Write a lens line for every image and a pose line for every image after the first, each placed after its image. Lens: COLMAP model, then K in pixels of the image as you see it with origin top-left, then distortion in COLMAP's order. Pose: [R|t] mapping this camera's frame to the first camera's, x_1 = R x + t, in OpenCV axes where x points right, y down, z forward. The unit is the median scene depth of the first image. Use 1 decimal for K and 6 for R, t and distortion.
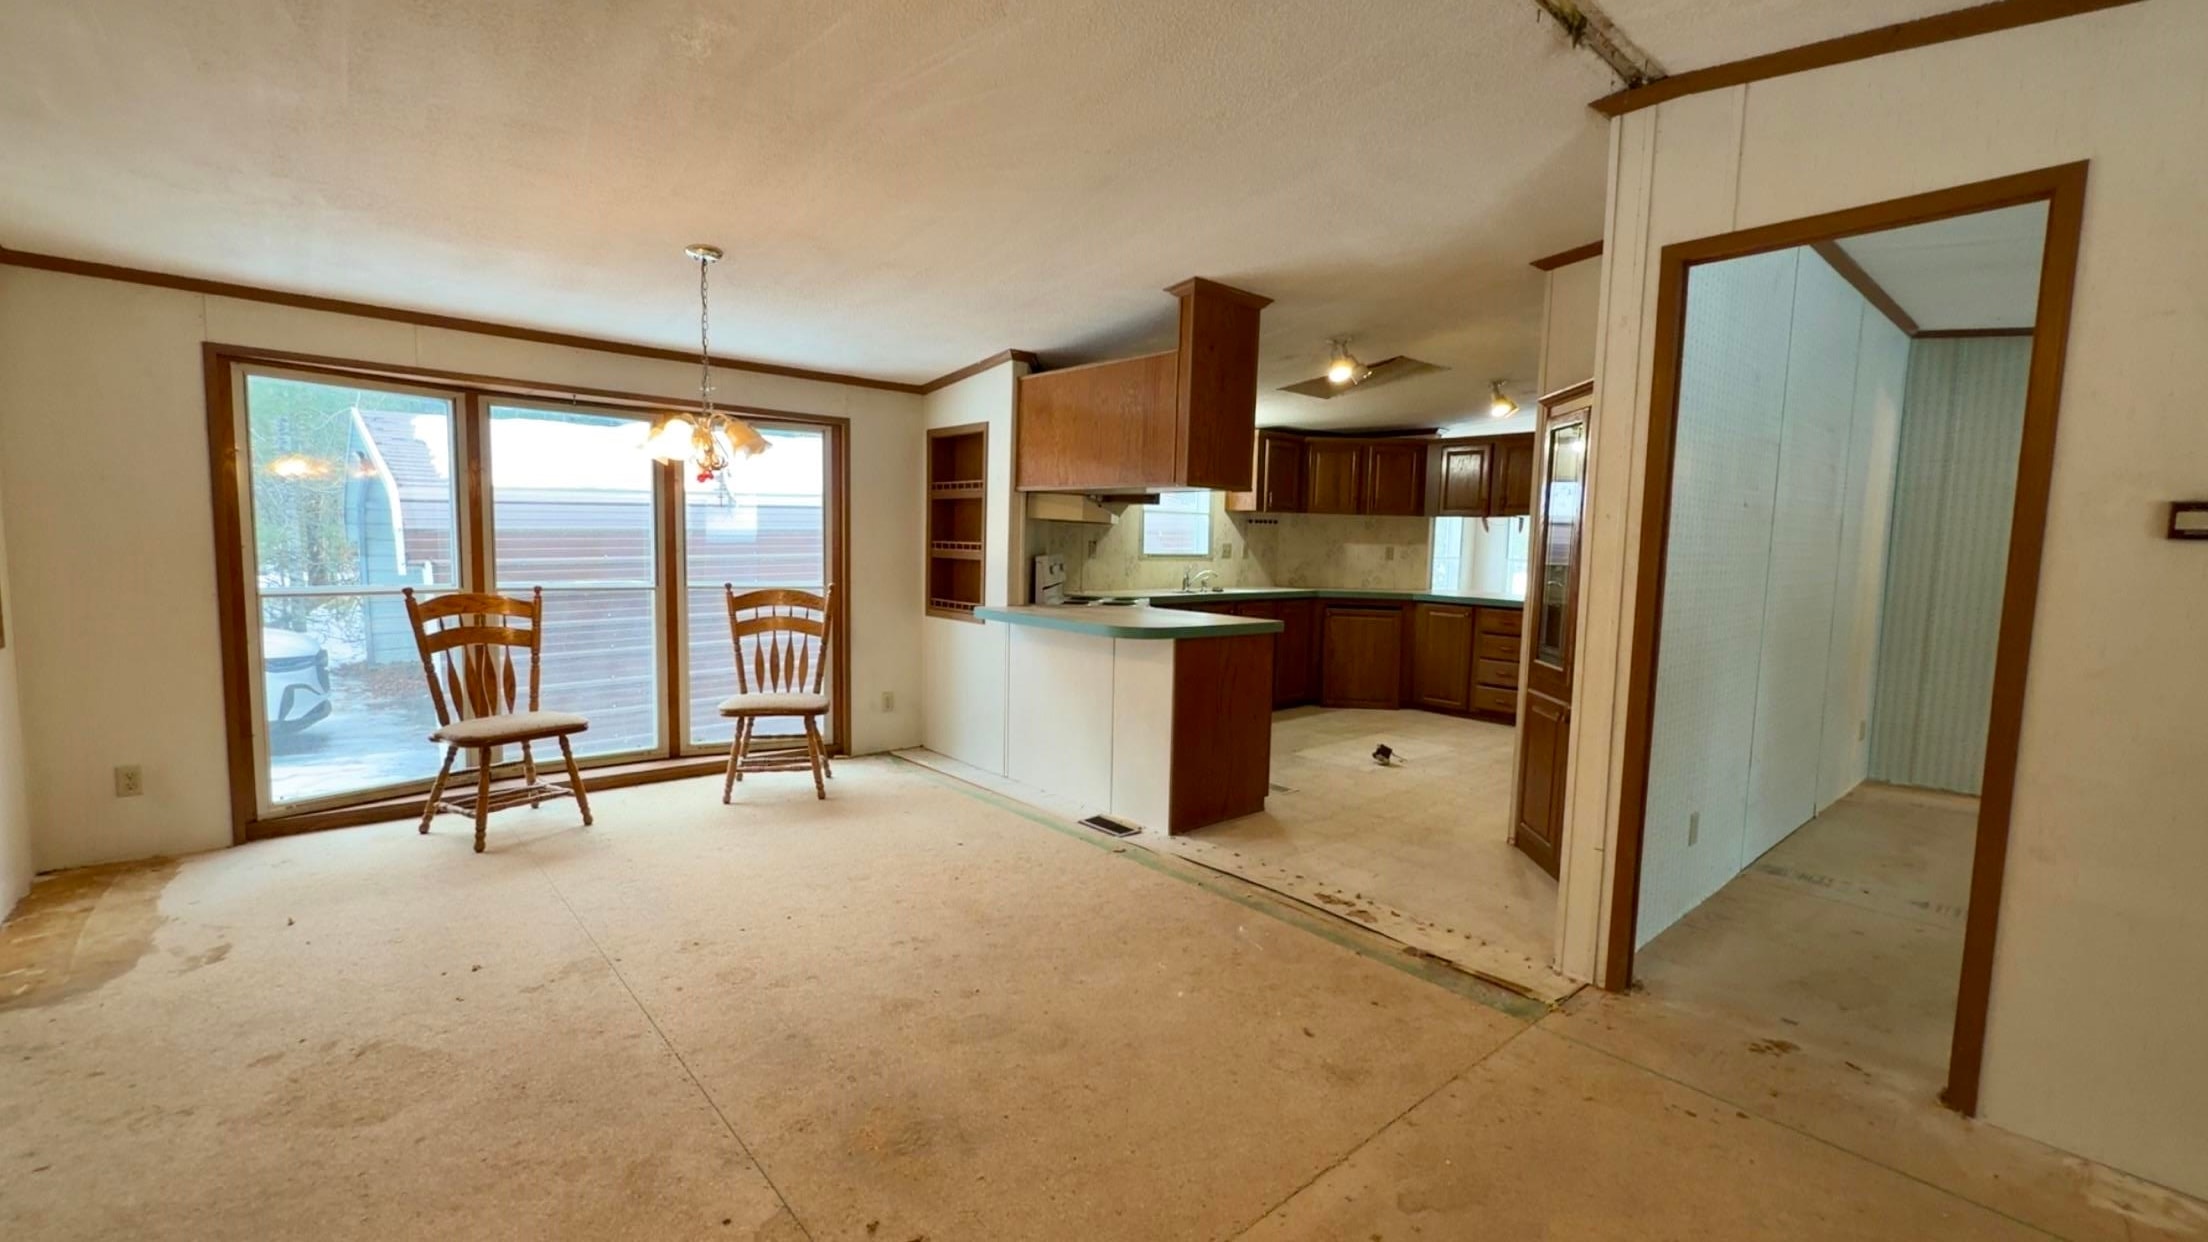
lens RADIAL K [[921.6, 0, 1105.0], [0, 921.6, 622.8], [0, 0, 1]] dist [0.000617, -0.000362]
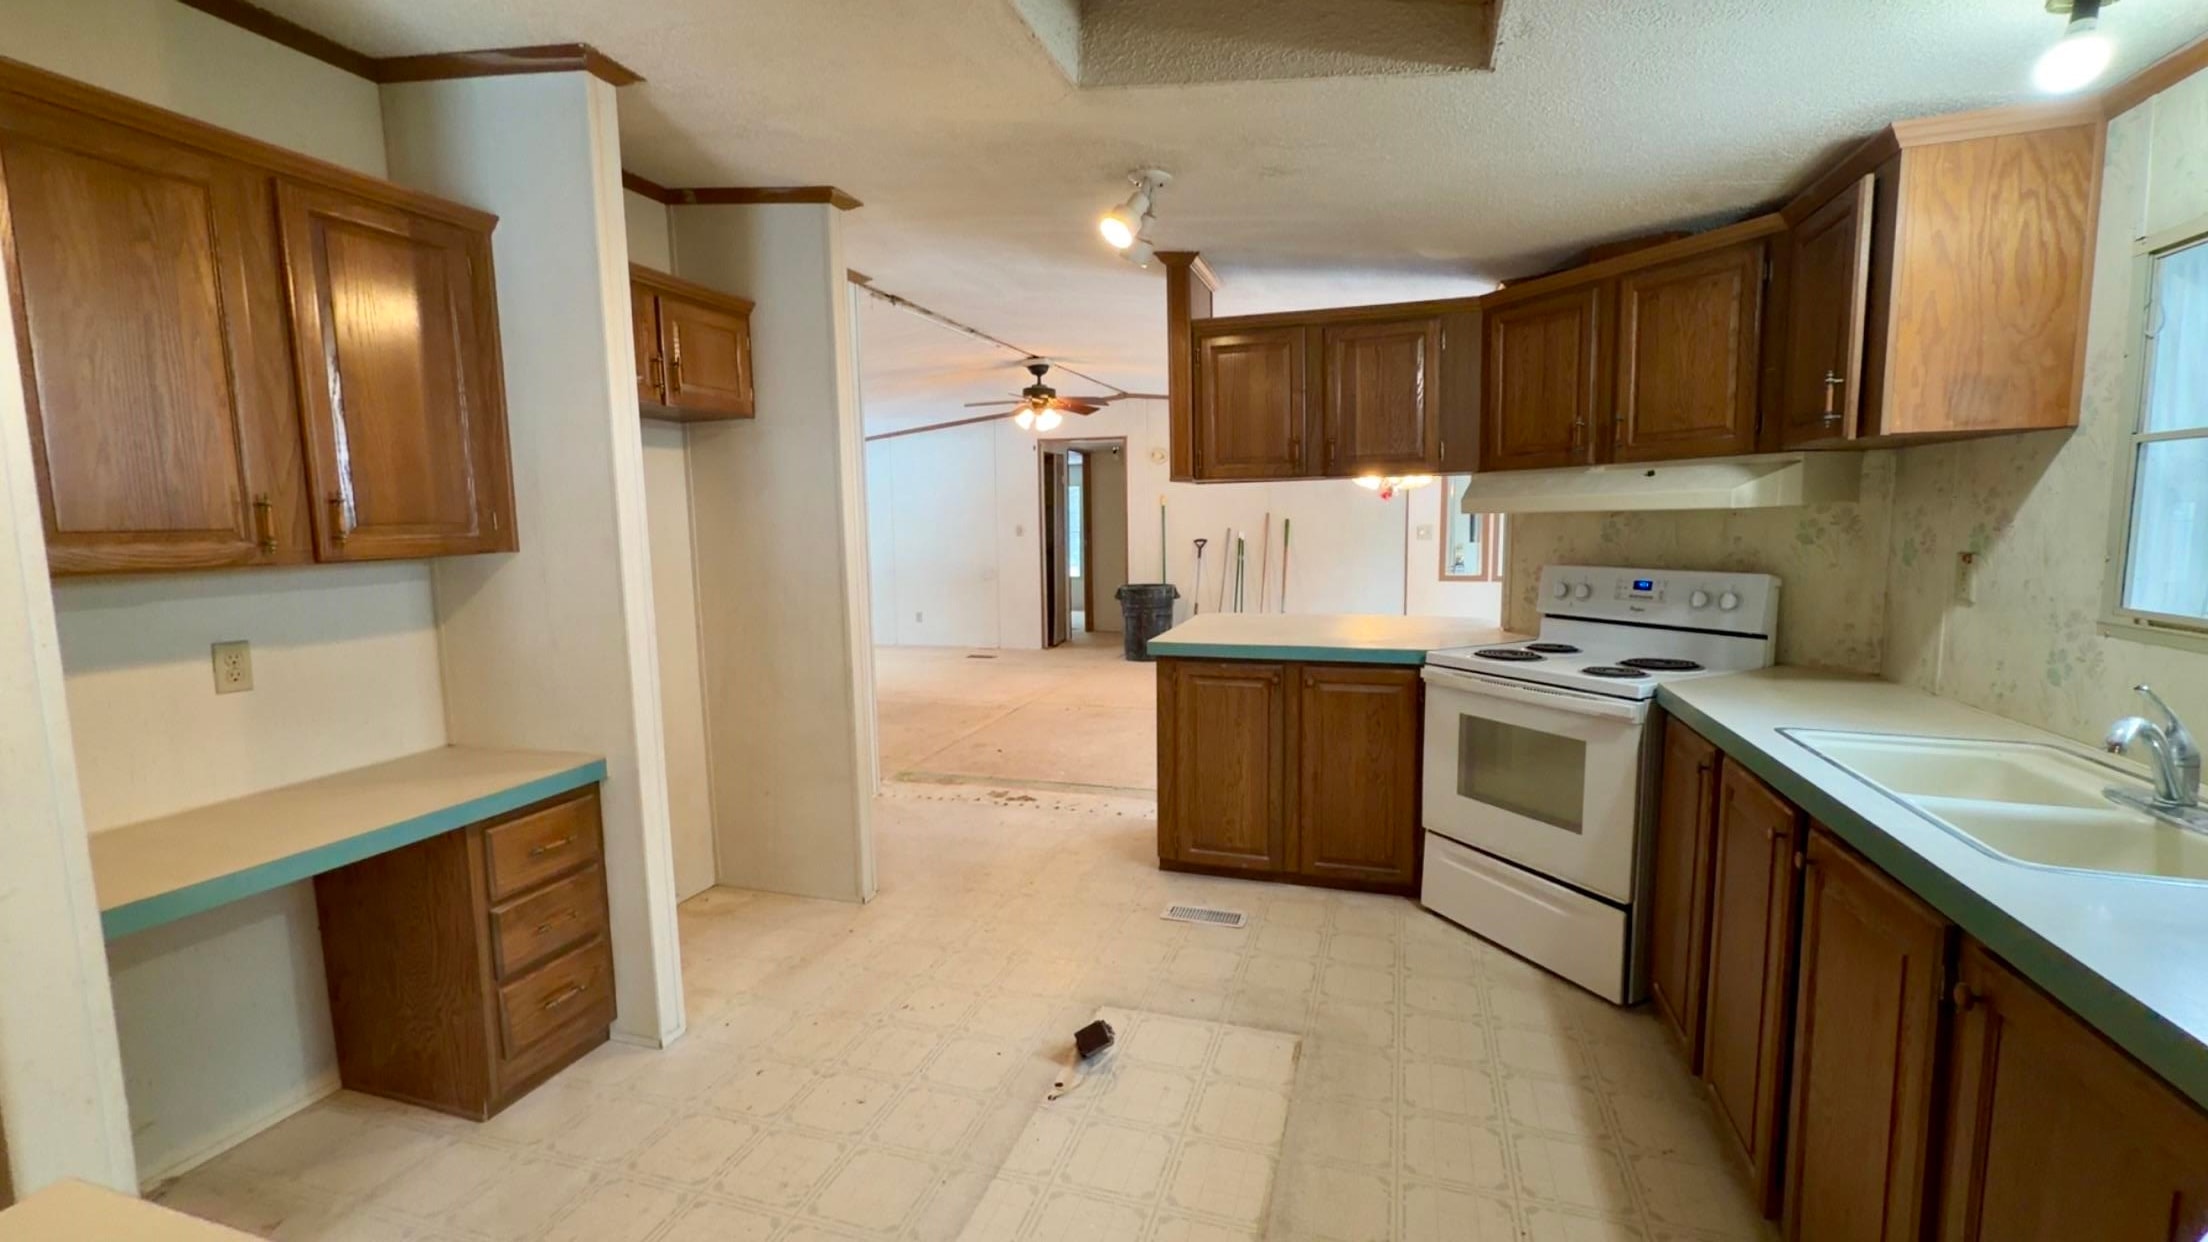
lens RADIAL K [[921.6, 0, 1105.1], [0, 921.6, 621.4], [0, 0, 1]] dist [0.000617, -0.000362]
pose [[-0.859735, 0.045819, -0.508681, 0.747033], [-0.053131, 0.982541, 0.178300, -0.186772], [0.507969, 0.180318, -0.842290, 1.963220]]
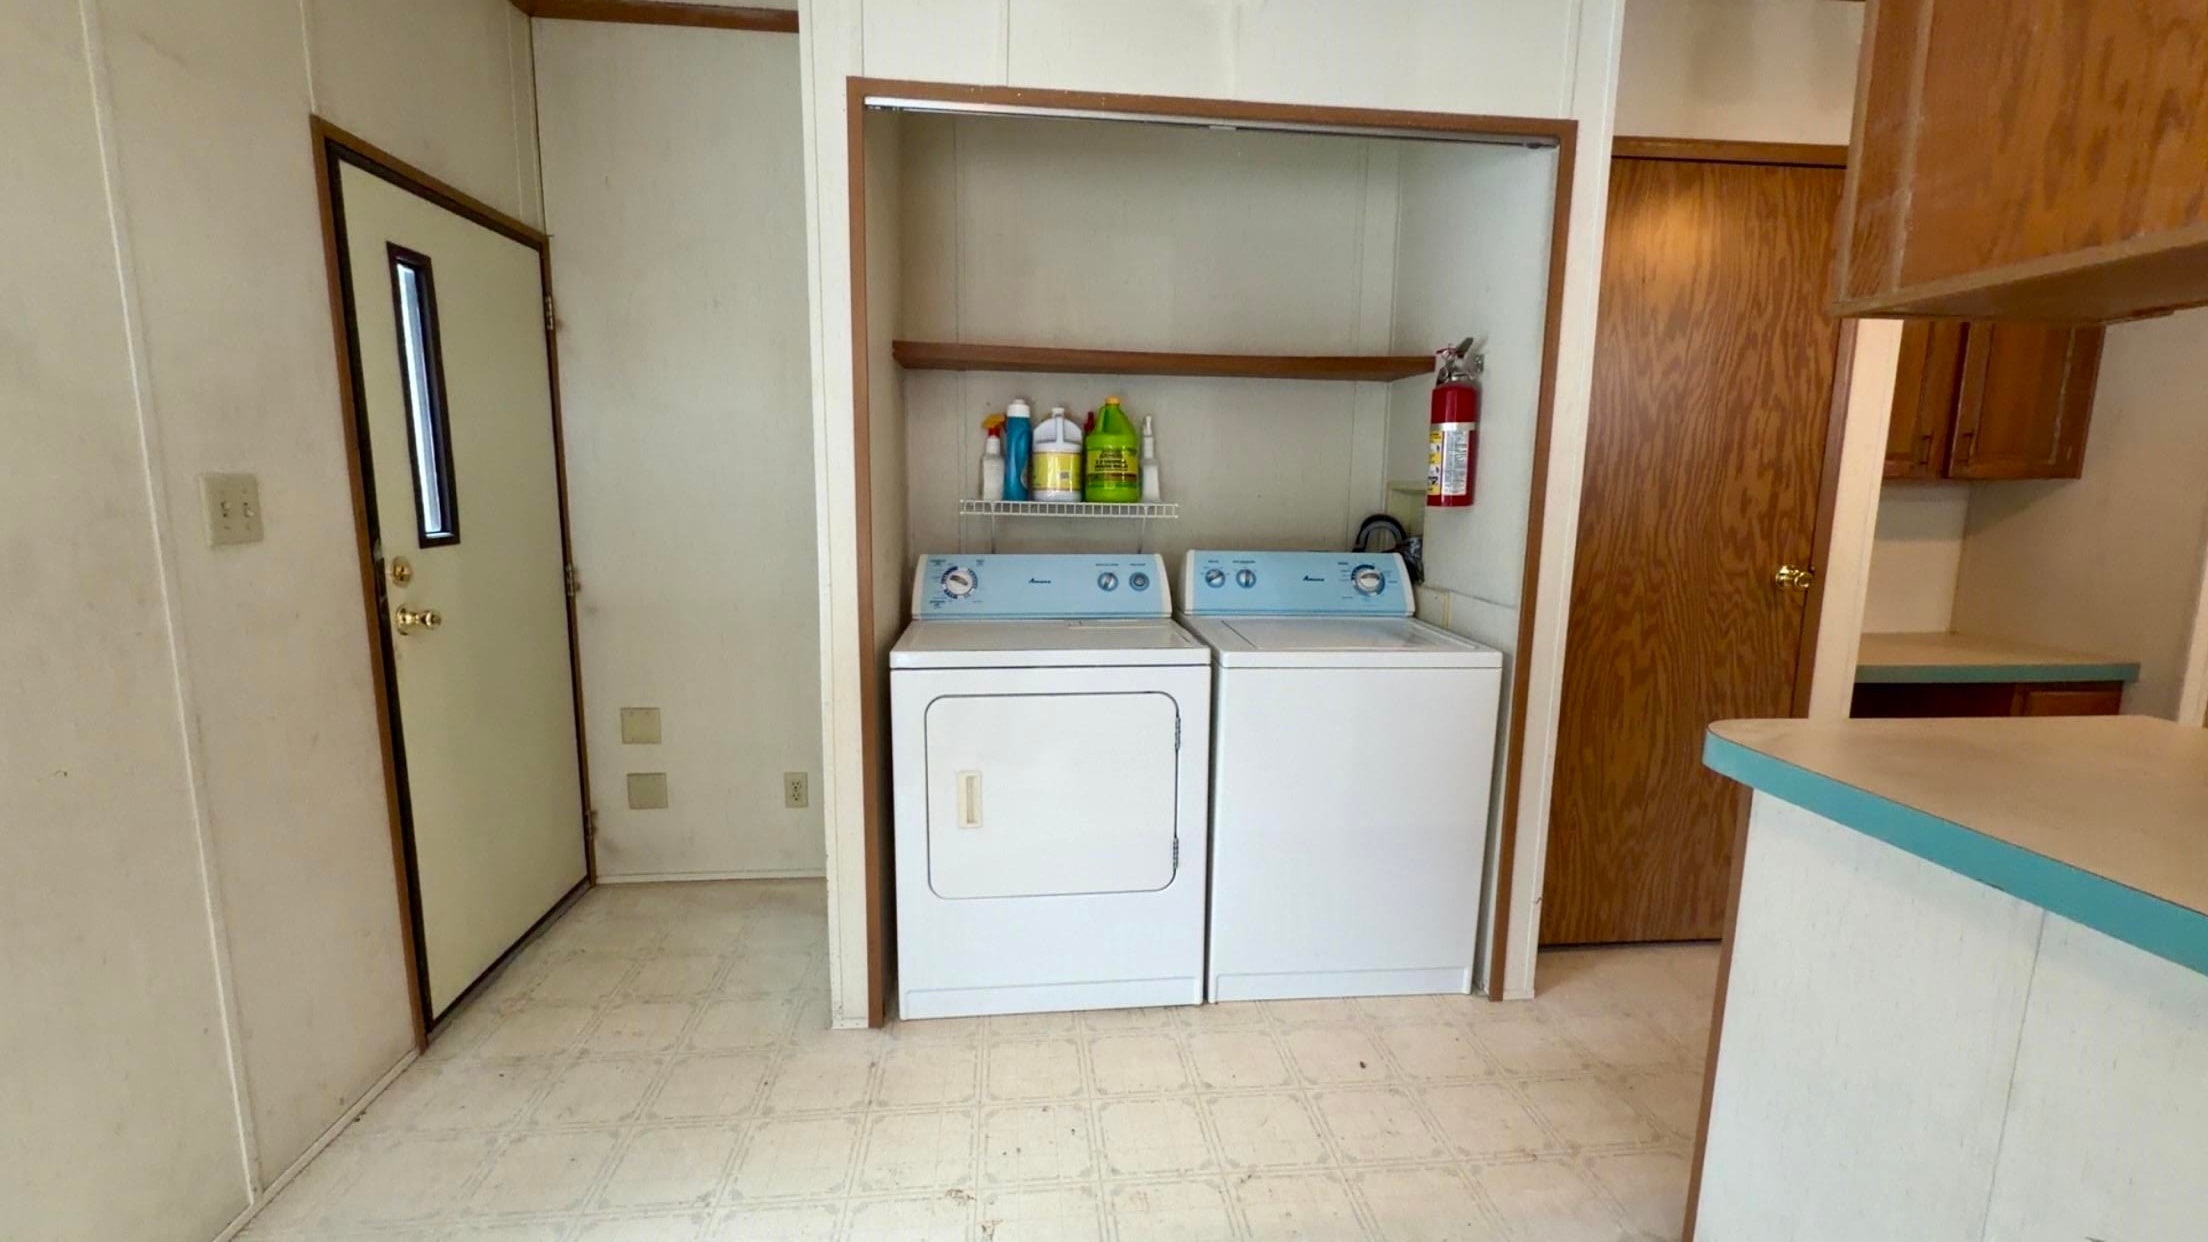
lens RADIAL K [[921.6, 0, 1095.2], [0, 921.6, 627.3], [0, 0, 1]] dist [0.000617, -0.000362]
pose [[-0.804724, -0.130660, 0.579092, 0.972717], [0.023023, 0.967875, 0.250375, -0.189173], [-0.593202, 0.214816, -0.775864, 2.314293]]
